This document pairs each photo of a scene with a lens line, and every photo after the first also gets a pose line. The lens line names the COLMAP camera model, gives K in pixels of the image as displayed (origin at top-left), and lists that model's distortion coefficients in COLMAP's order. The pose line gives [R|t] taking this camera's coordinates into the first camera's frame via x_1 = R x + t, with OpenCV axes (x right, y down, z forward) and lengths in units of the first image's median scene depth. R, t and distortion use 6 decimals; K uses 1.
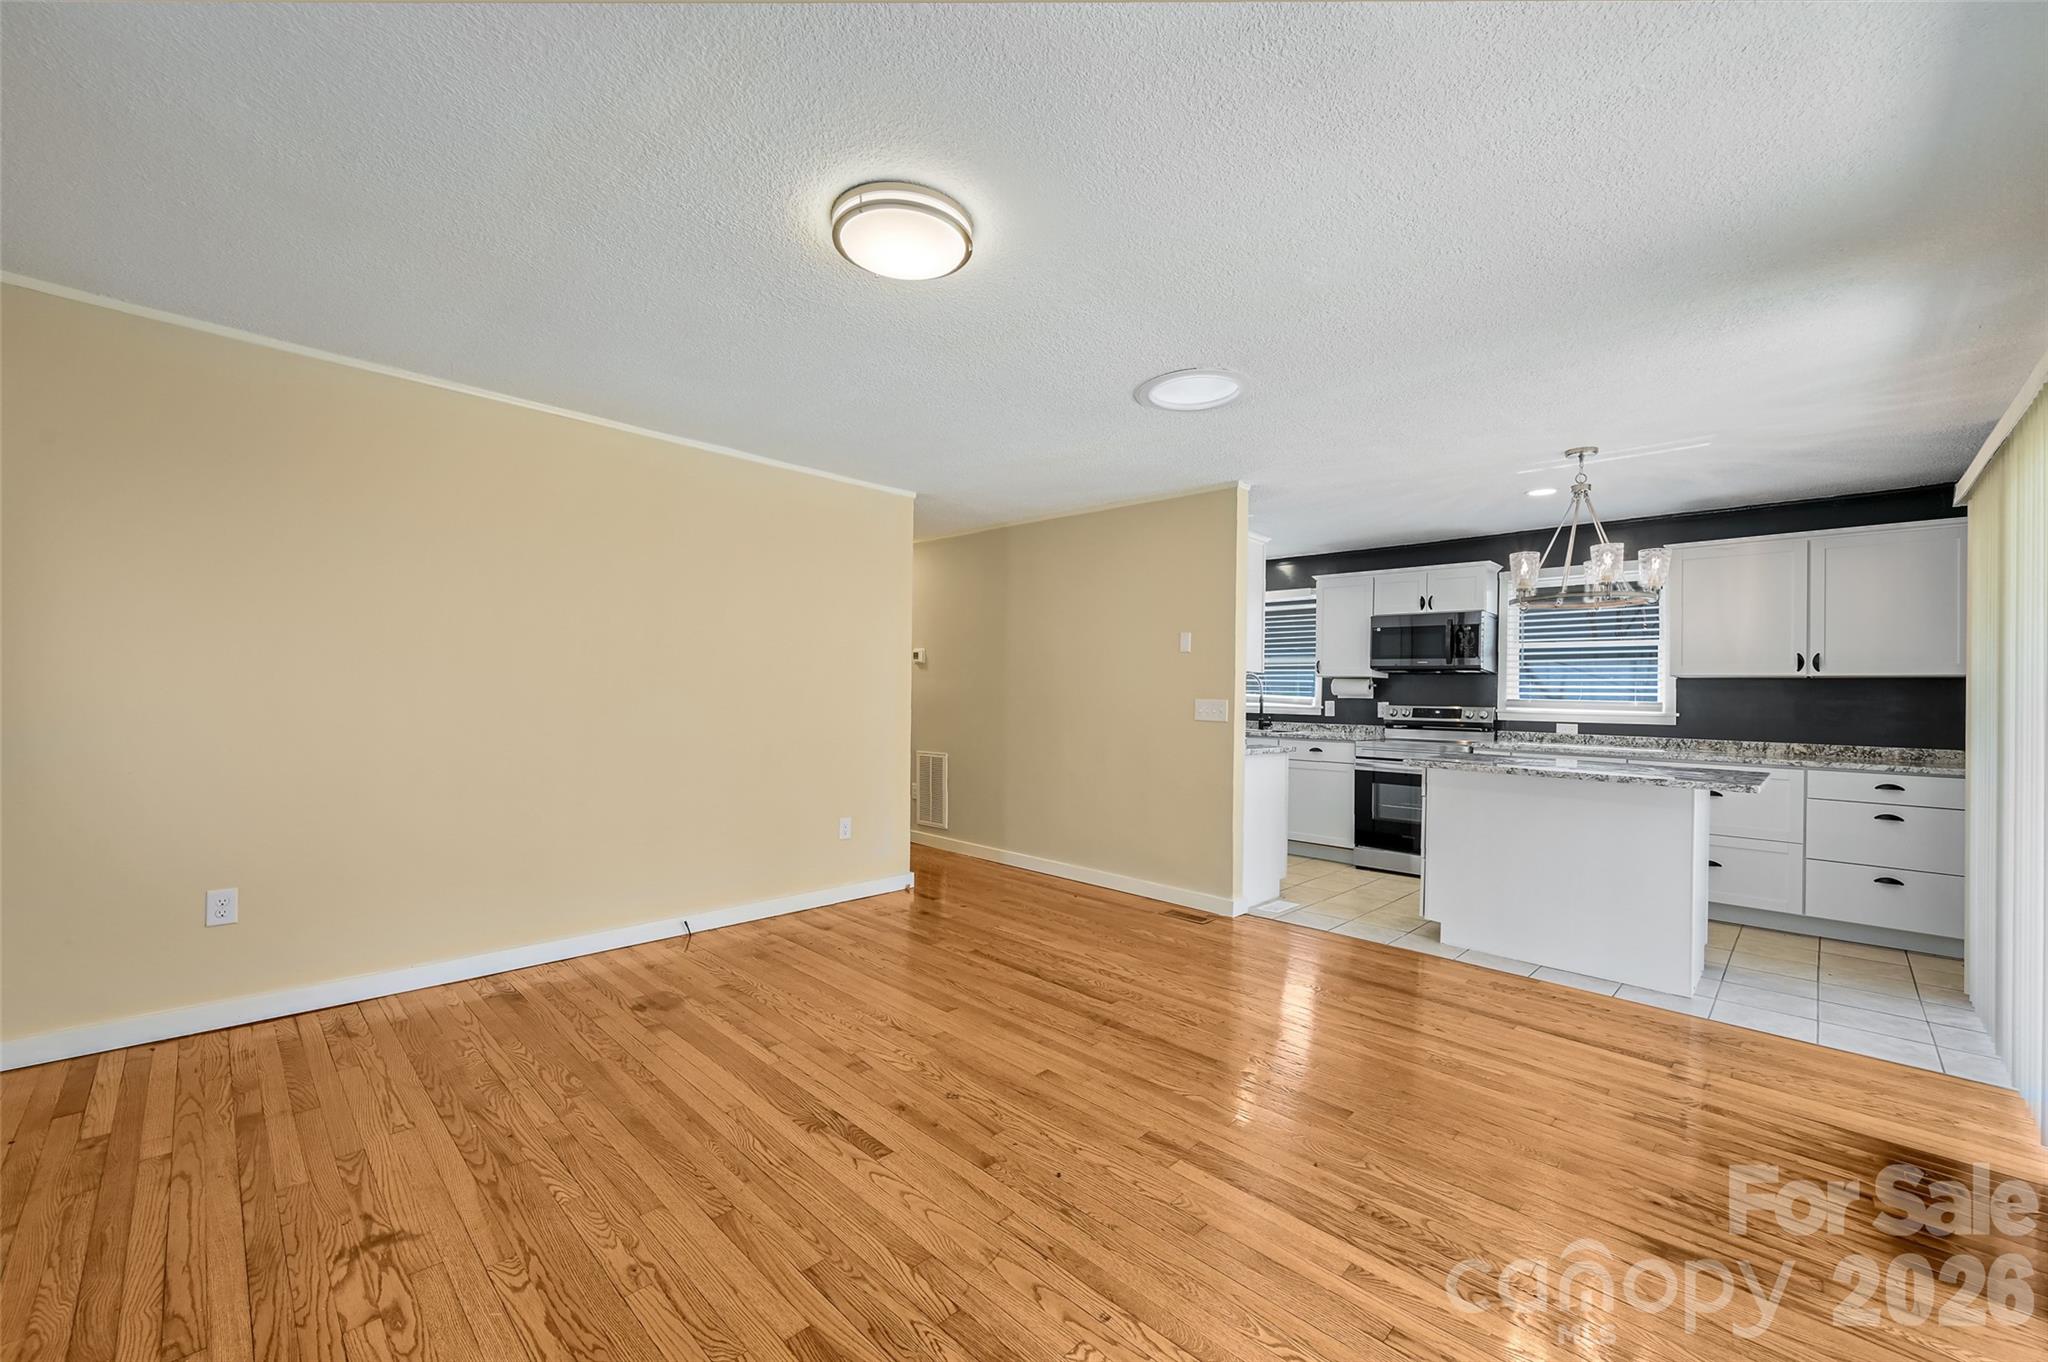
lens RADIAL K [[811.8, 0, 1024.1], [0, 811.8, 683.1], [0, 0, 1]] dist [-0.000488, 0.000183]
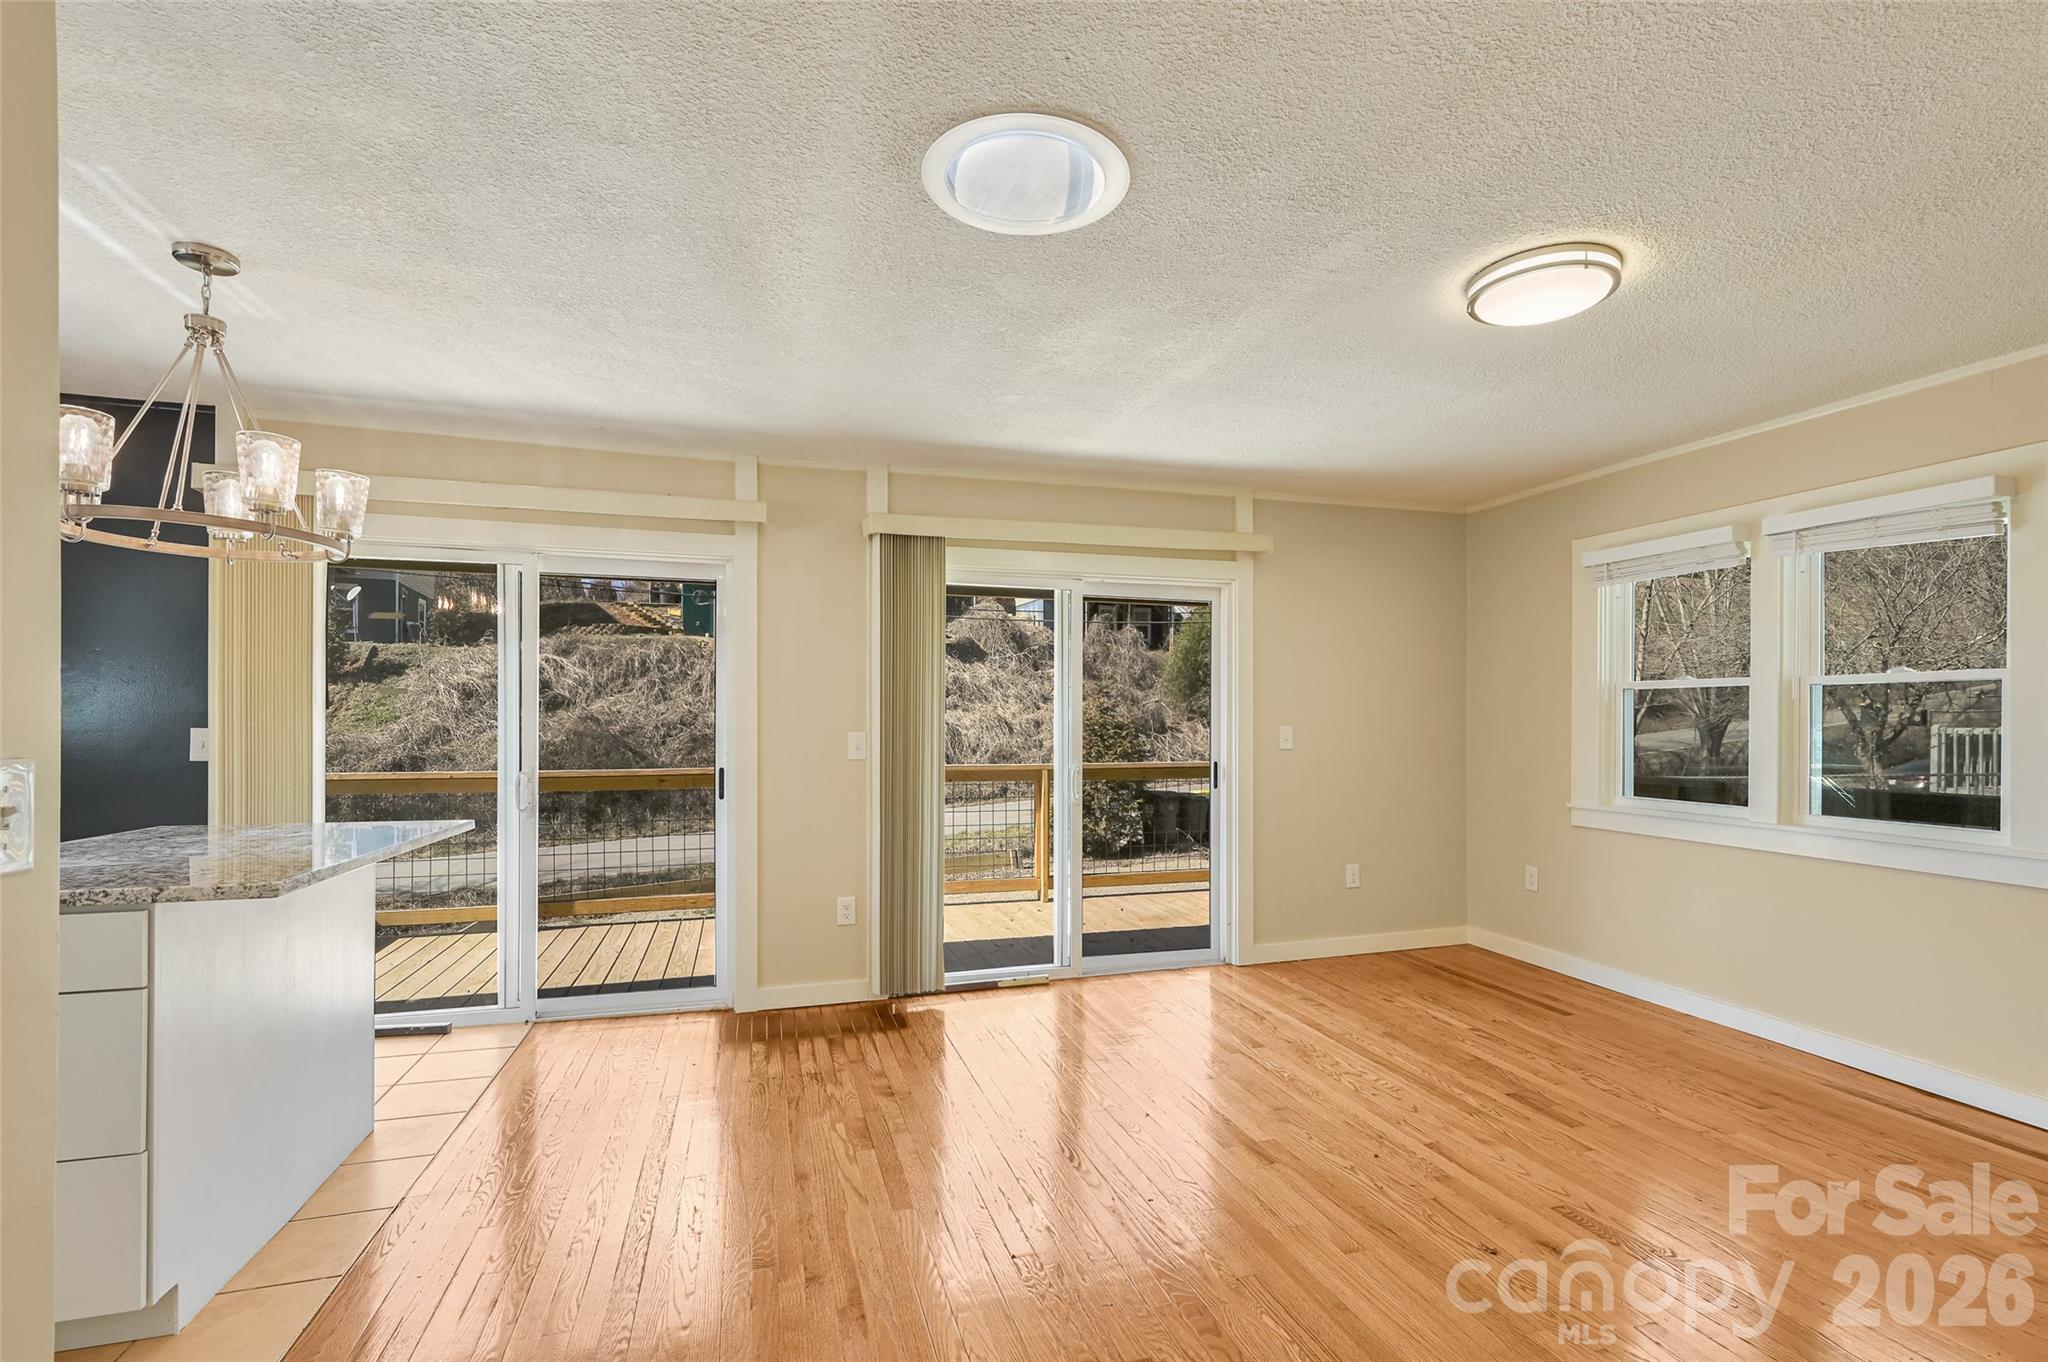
lens RADIAL K [[922.0, 0, 1022.5], [0, 922.0, 723.0], [0, 0, 1]] dist [0.000522, -0.000132]
pose [[-0.872746, -0.020596, 0.487741, -0.062374], [-0.023977, 0.999712, -0.000689, 0.005687], [-0.487586, -0.012296, -0.872988, 1.040855]]
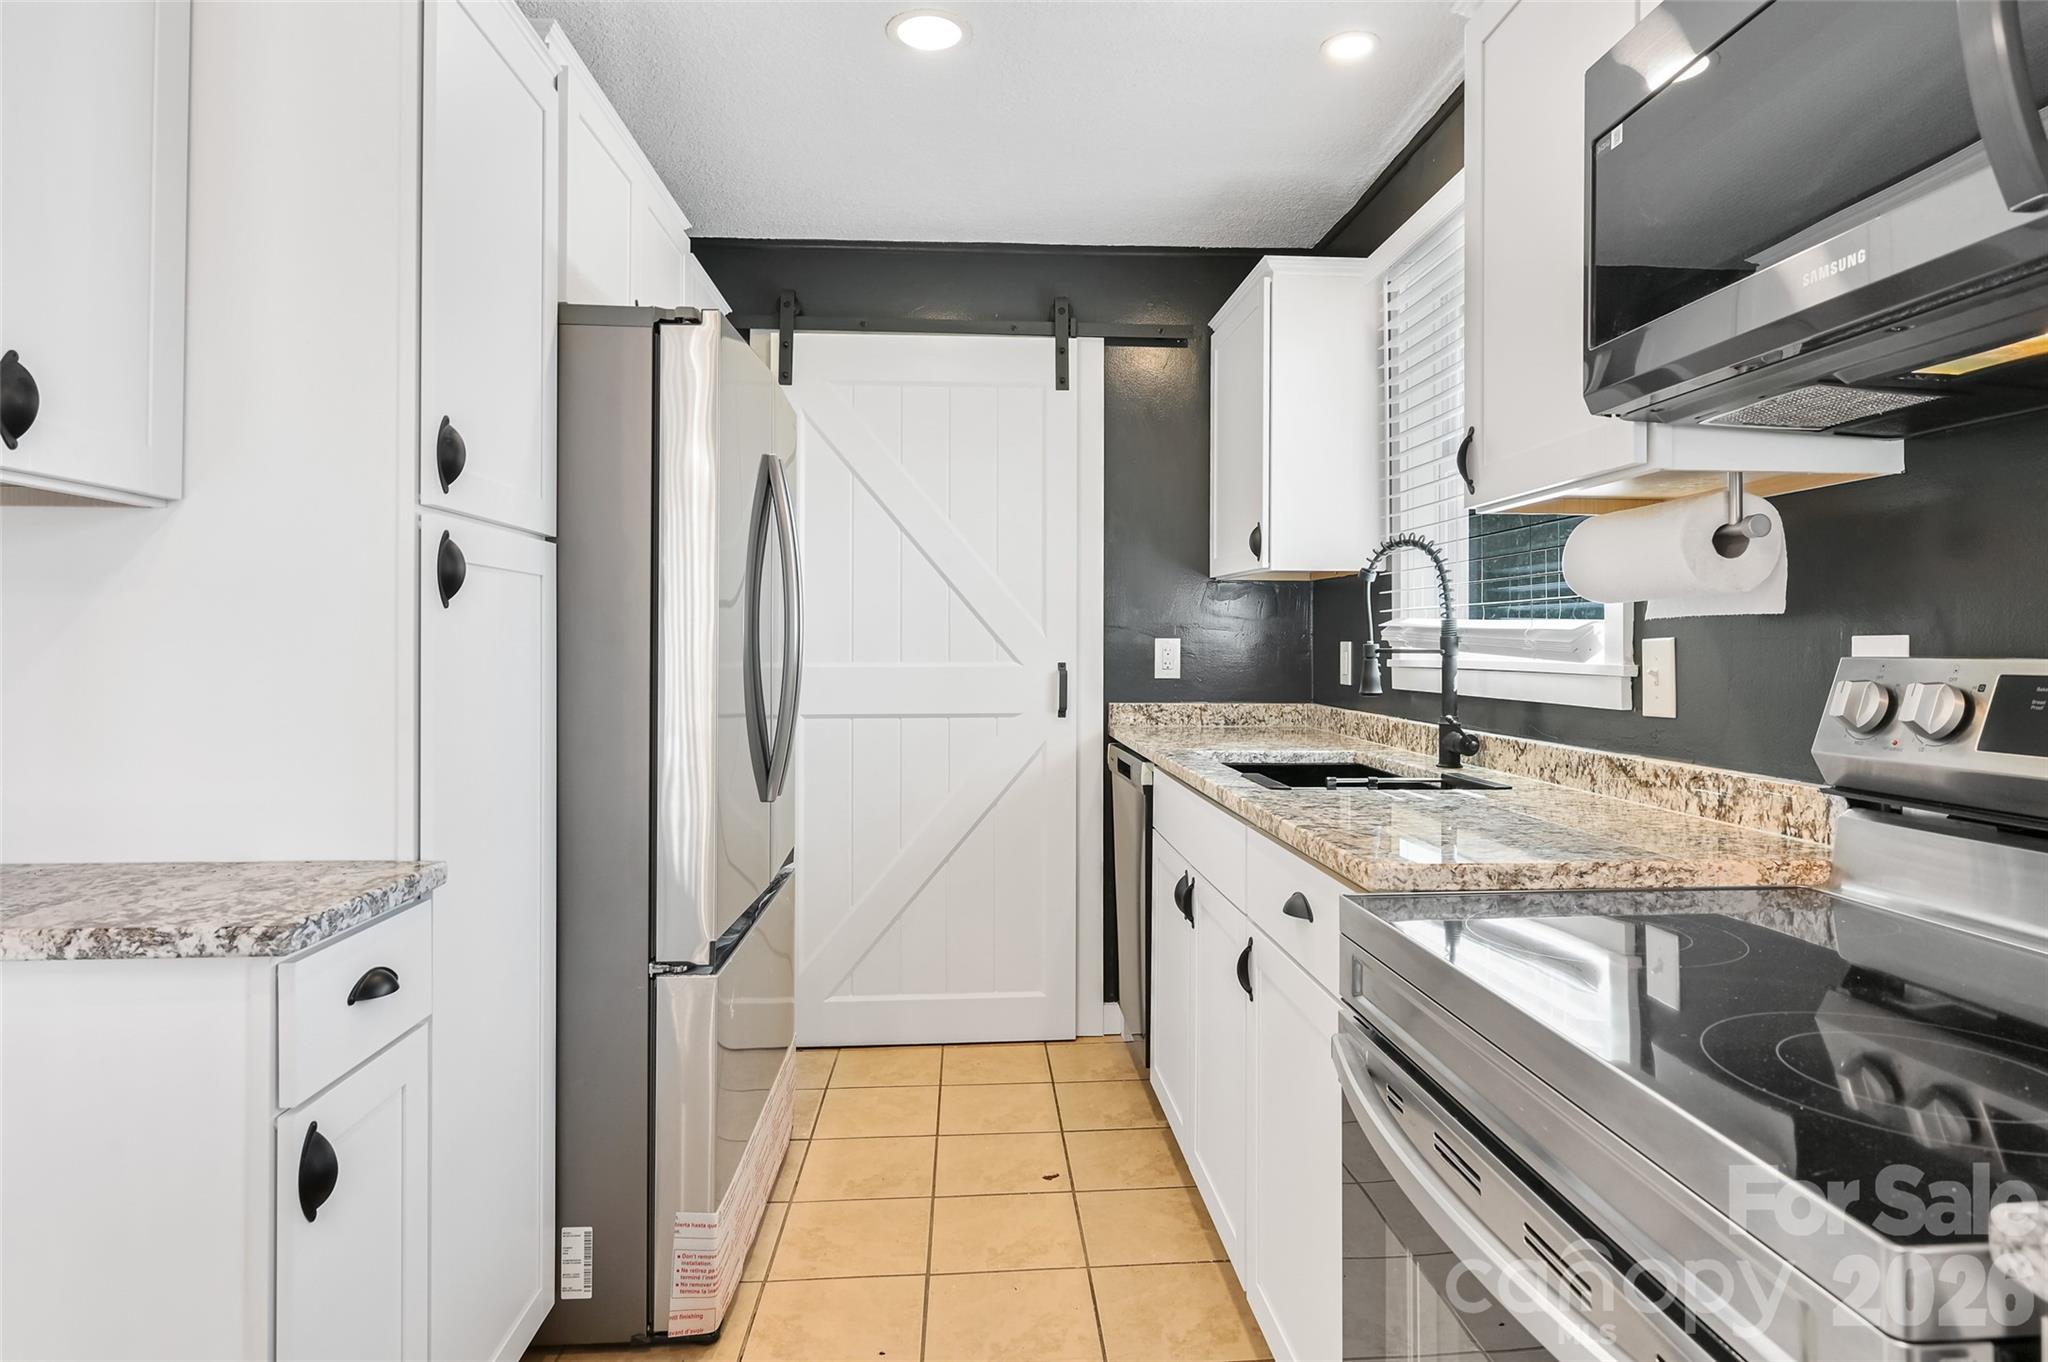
lens RADIAL K [[1146.2, 0, 1030.2], [0, 1146.2, 637.0], [0, 0, 1]] dist [0.000696, 0.000478]
pose [[0.749169, -0.027009, -0.661829, 0.636494], [0.025894, 0.999599, -0.011482, 0.030332], [0.661873, -0.008535, 0.749567, 1.008237]]
